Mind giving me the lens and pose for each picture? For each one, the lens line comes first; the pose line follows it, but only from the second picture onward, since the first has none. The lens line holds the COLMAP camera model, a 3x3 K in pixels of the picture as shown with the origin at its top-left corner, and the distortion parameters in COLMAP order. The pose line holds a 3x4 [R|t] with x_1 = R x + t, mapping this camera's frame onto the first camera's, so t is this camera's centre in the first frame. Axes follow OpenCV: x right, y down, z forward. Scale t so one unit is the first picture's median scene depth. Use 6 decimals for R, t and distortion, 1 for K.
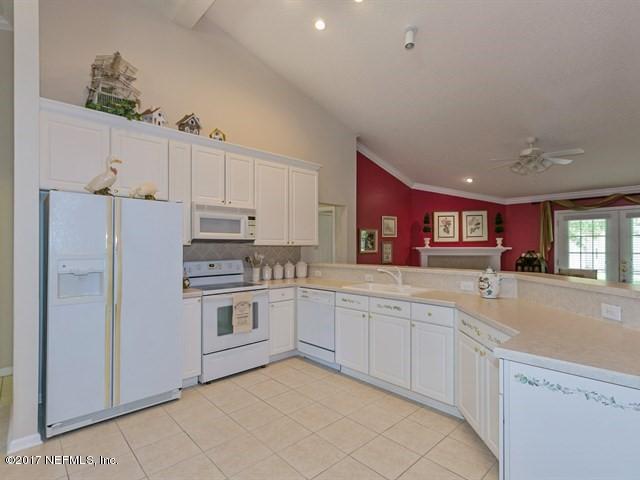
lens RADIAL K [[334.8, 0, 323.3], [0, 334.8, 247.8], [0, 0, 1]] dist [-0.005080, -0.000455]
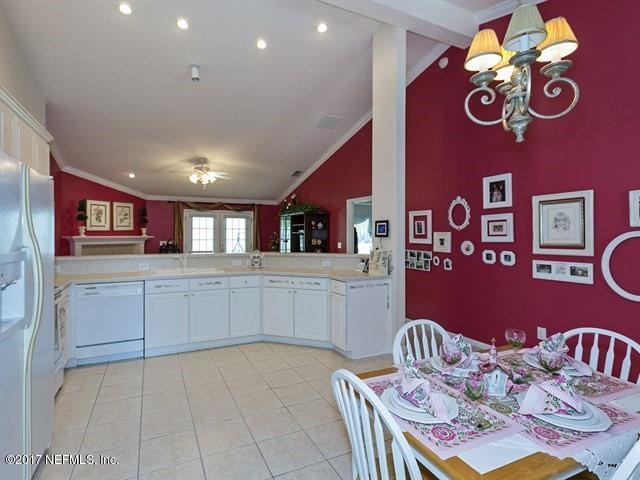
lens RADIAL K [[316.7, 0, 320.0], [0, 316.7, 240.0], [0, 0, 1]] dist [0.000945, 0.000800]
pose [[0.286391, -0.013314, 0.958020, -0.388127], [-0.002573, 0.999889, 0.014665, -0.006107], [-0.958109, -0.006665, 0.286325, 0.101932]]
